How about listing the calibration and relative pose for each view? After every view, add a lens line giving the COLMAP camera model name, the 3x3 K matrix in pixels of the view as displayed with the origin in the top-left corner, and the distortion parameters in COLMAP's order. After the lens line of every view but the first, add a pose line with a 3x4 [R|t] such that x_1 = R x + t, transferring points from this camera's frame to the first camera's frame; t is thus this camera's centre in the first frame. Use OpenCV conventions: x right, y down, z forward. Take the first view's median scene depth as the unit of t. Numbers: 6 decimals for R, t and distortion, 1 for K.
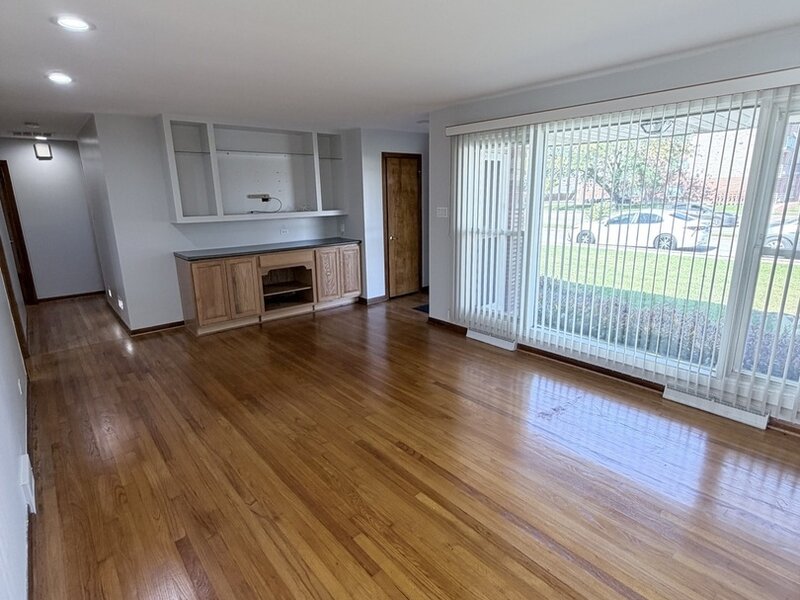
lens RADIAL K [[429.4, 0, 403.0], [0, 429.4, 295.8], [0, 0, 1]] dist [0.012805, -0.000302]
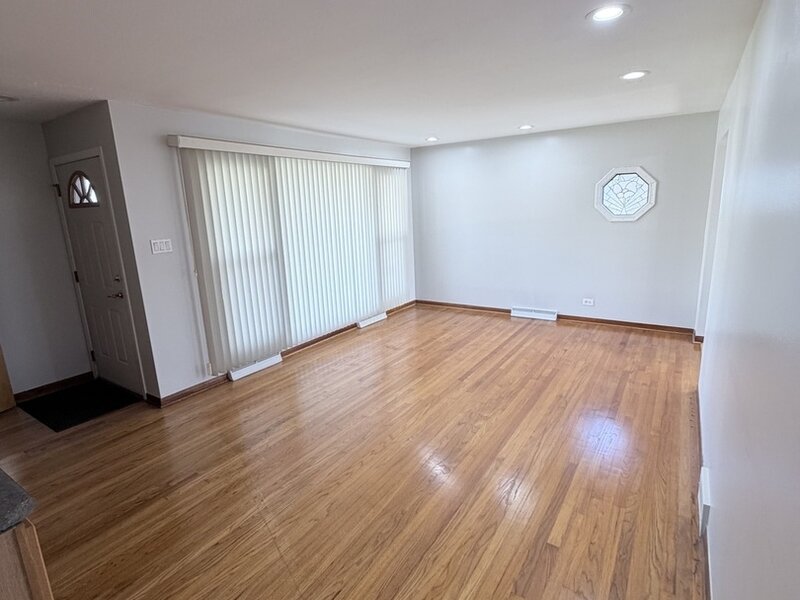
lens RADIAL K [[429.4, 0, 396.8], [0, 429.4, 299.3], [0, 0, 1]] dist [0.012805, -0.000302]
pose [[-0.271944, -0.179779, 0.945371, -1.106628], [0.270890, 0.928366, 0.254469, -0.286485], [-0.923398, 0.325293, -0.203764, 1.234653]]
